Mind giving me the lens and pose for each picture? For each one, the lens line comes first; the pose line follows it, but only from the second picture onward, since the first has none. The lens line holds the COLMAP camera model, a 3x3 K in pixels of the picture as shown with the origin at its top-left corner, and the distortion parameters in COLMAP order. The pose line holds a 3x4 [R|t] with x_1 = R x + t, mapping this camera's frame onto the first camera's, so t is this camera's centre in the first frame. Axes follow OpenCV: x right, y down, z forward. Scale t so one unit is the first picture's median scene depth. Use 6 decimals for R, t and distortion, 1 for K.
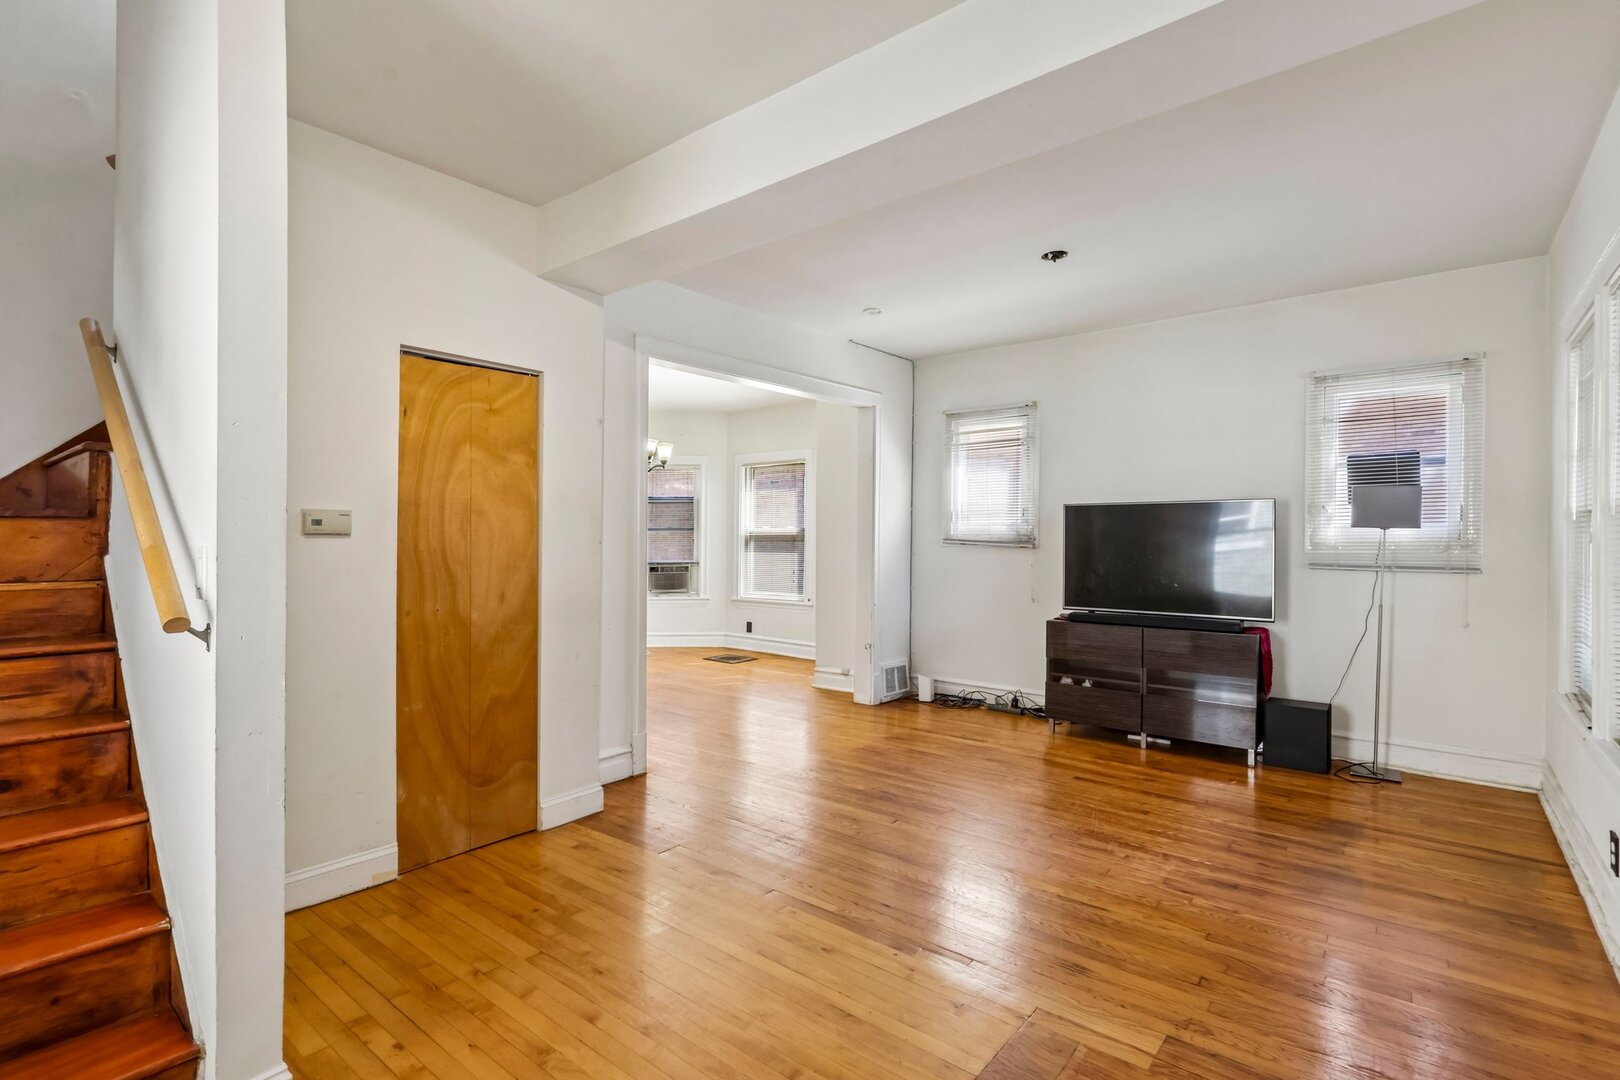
lens RADIAL K [[751.3, 0, 803.8], [0, 751.3, 543.2], [0, 0, 1]] dist [0.001137, 0.001406]
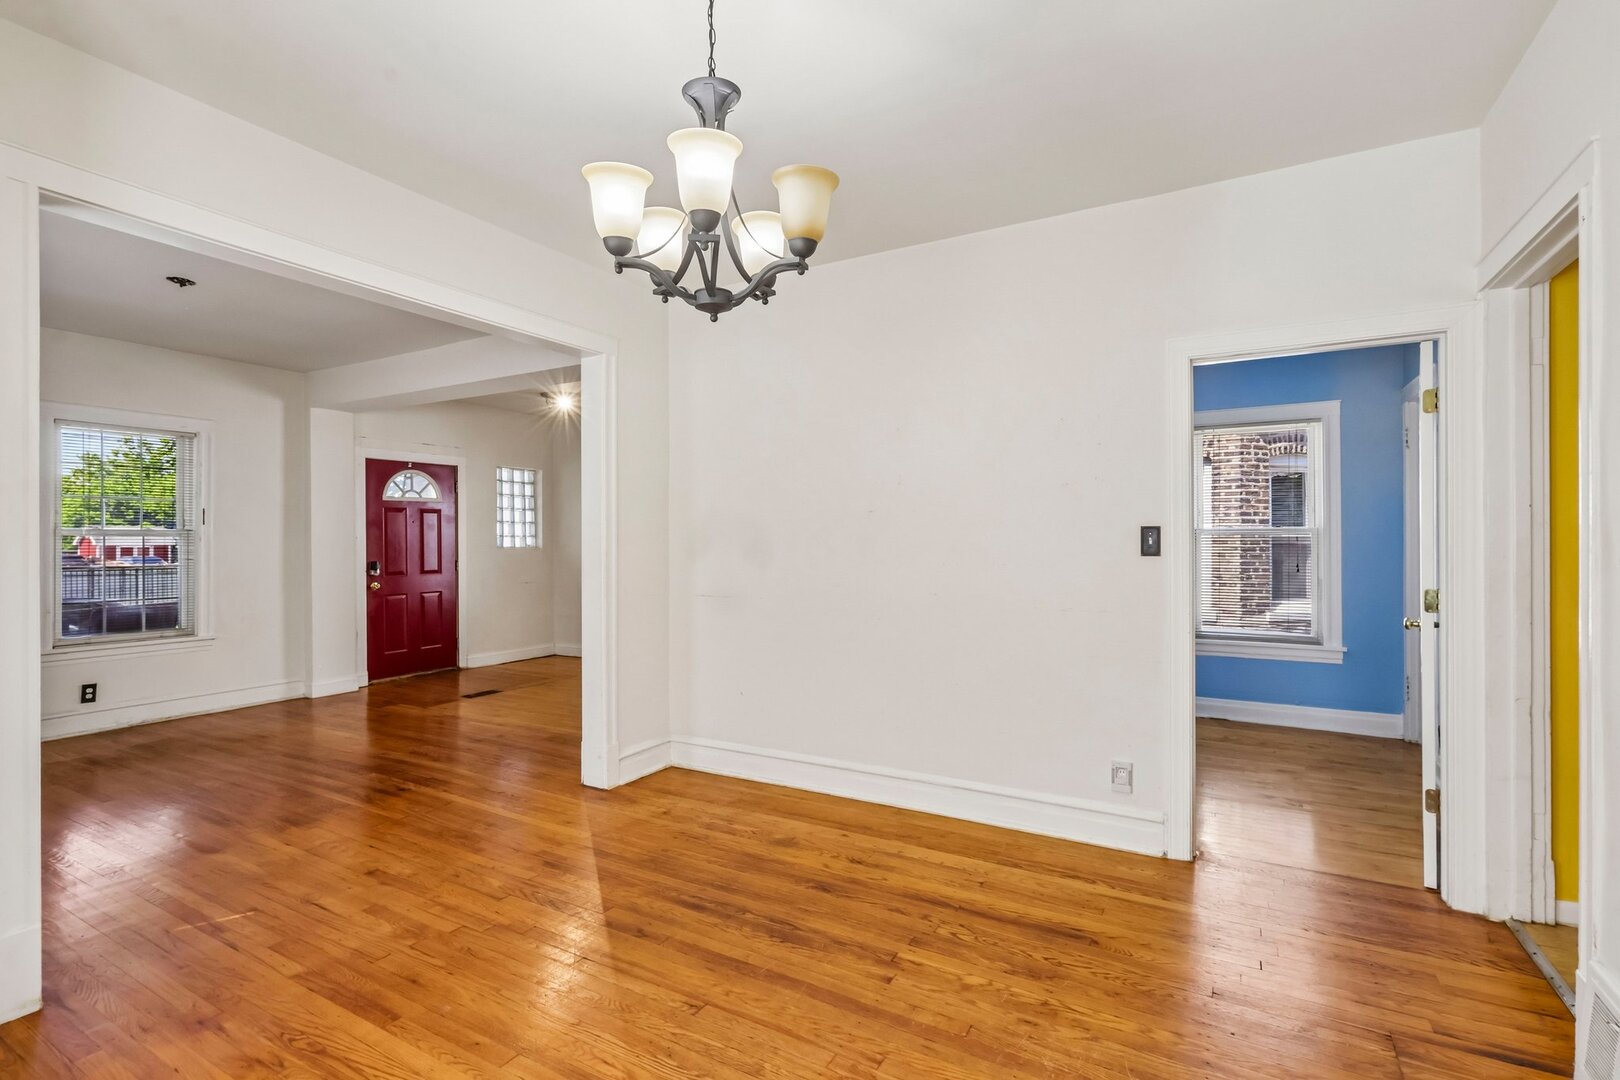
lens RADIAL K [[751.3, 0, 810.5], [0, 751.3, 540.2], [0, 0, 1]] dist [0.001137, 0.001406]
pose [[-0.984765, 0.002176, -0.173875, -0.462062], [0.001330, 0.999987, 0.004986, -0.024663], [0.173884, 0.004679, -0.984755, 2.812002]]
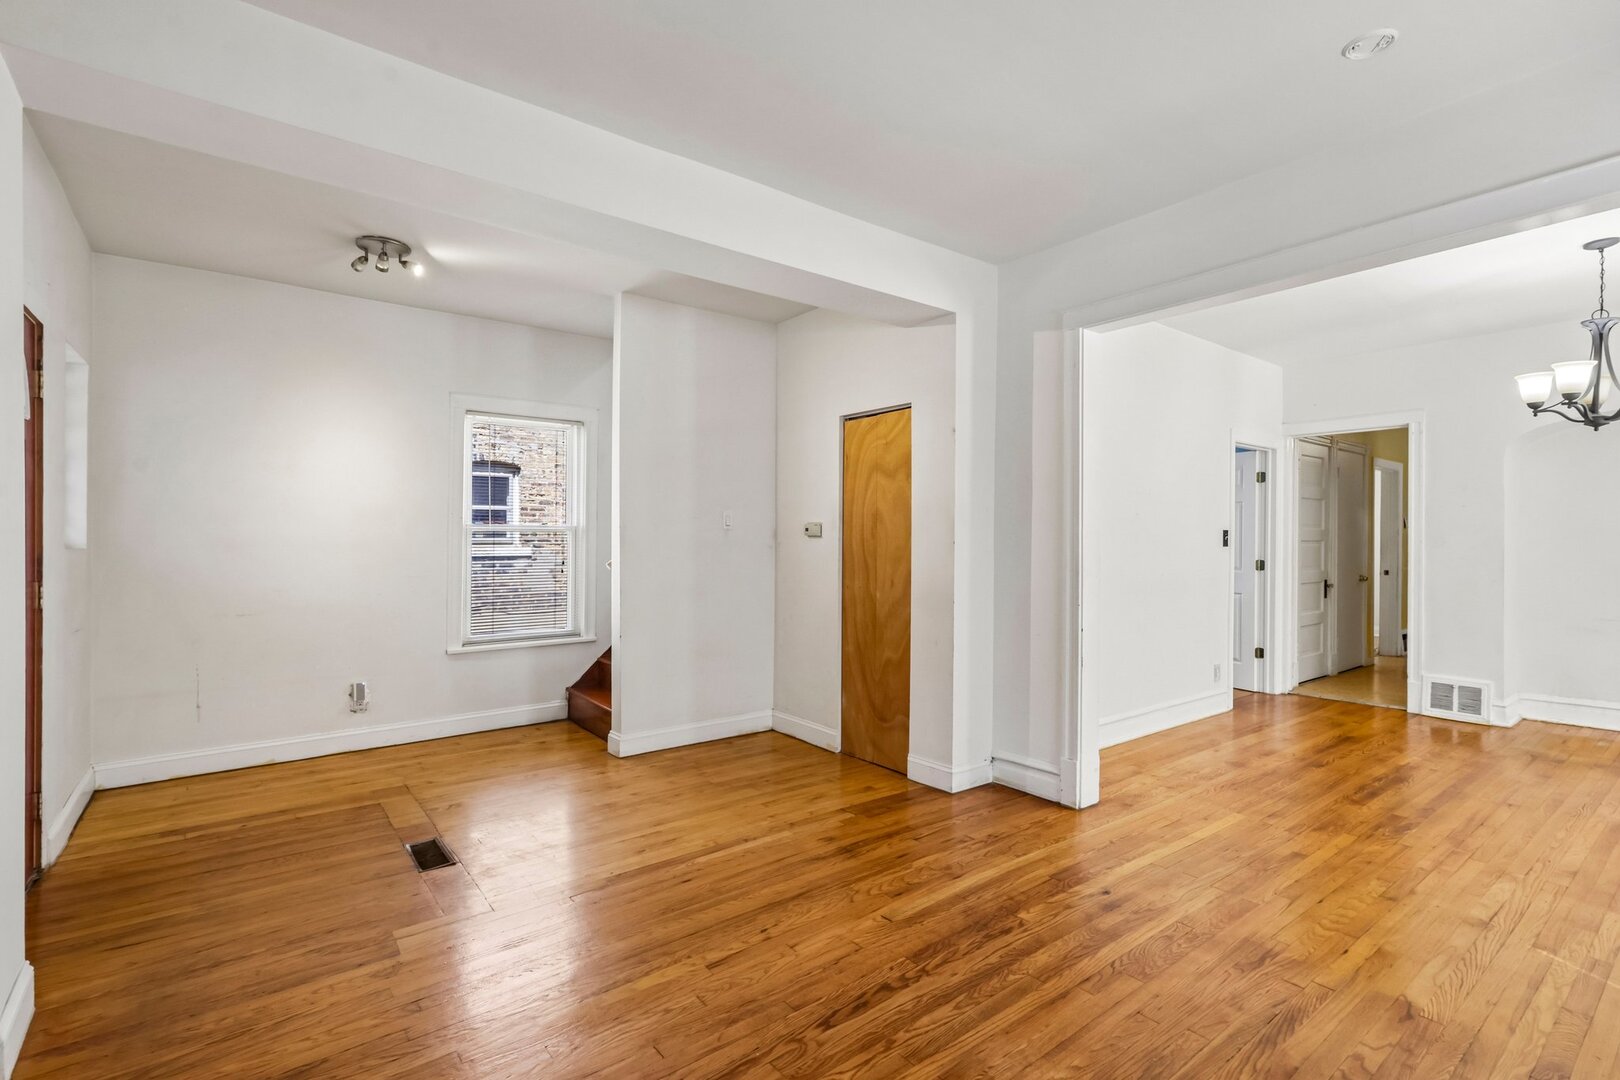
lens RADIAL K [[751.3, 0, 802.2], [0, 751.3, 536.5], [0, 0, 1]] dist [0.001137, 0.001406]
pose [[-0.220299, -0.005745, -0.975415, 0.985893], [-0.008765, 0.999954, -0.003910, -0.004272], [0.975393, 0.007688, -0.220339, 1.227606]]
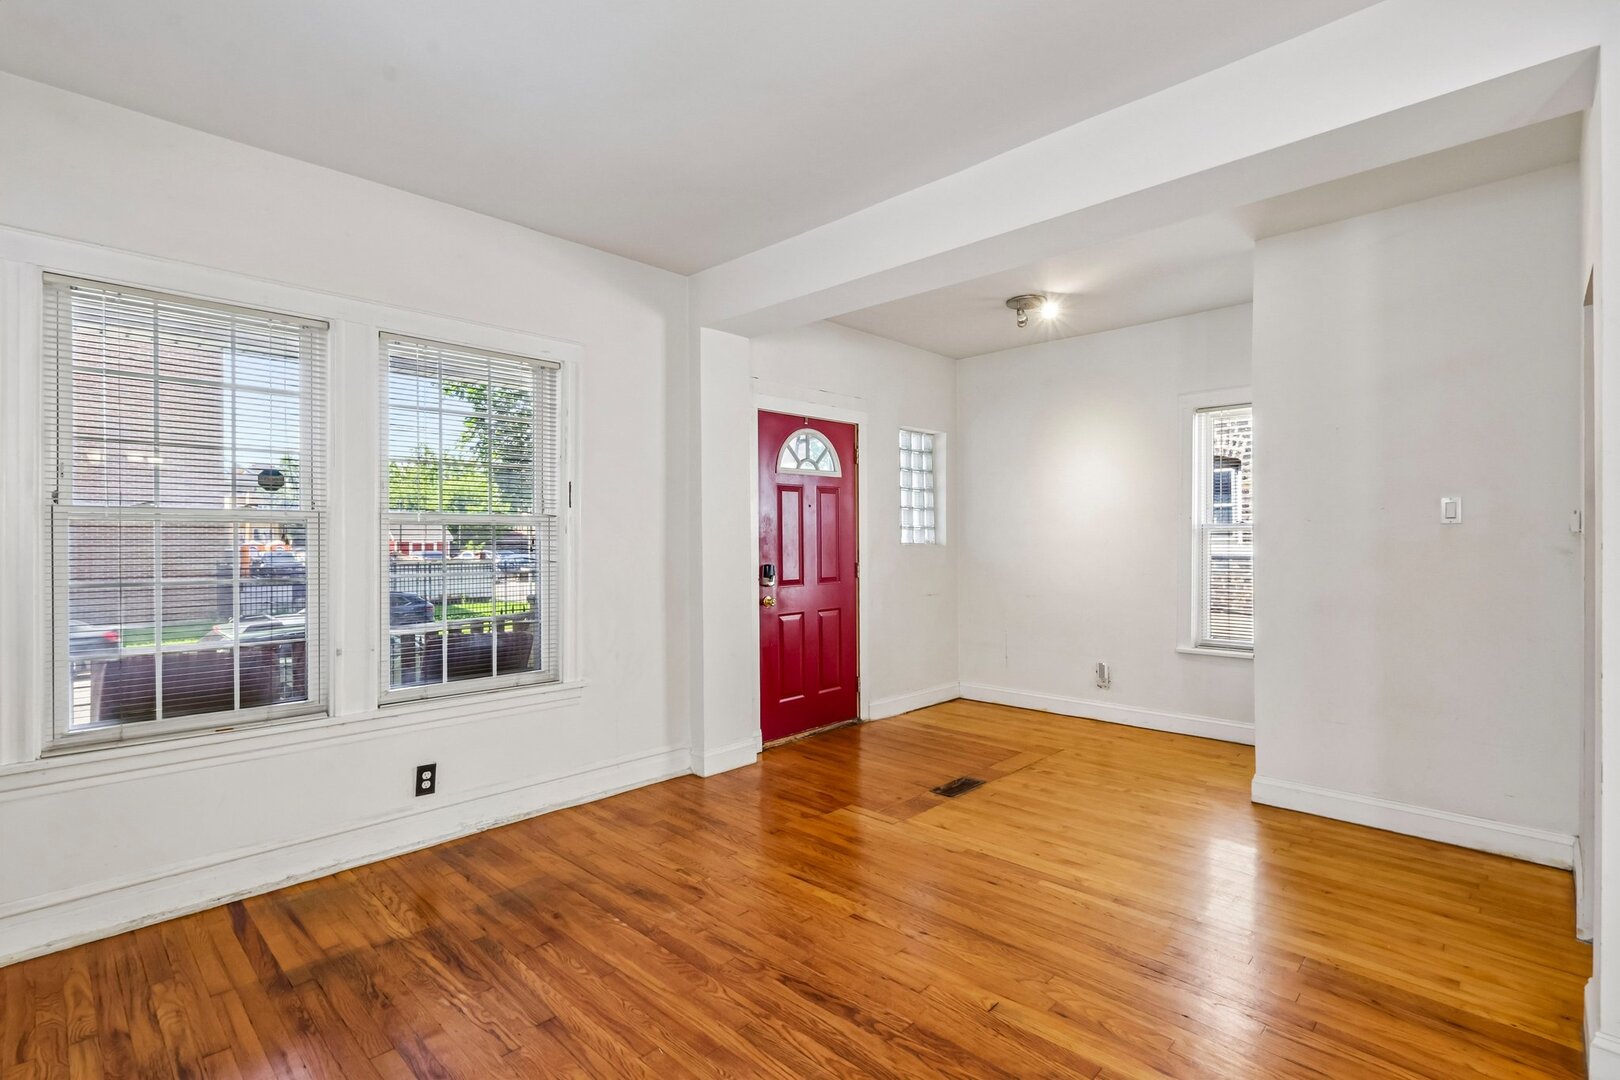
lens RADIAL K [[751.3, 0, 813.1], [0, 751.3, 540.8], [0, 0, 1]] dist [0.001137, 0.001406]
pose [[-0.997323, 0.002013, 0.073098, 0.250972], [0.002705, 0.999953, 0.009360, -0.012595], [-0.073075, 0.009533, -0.997281, 1.831965]]
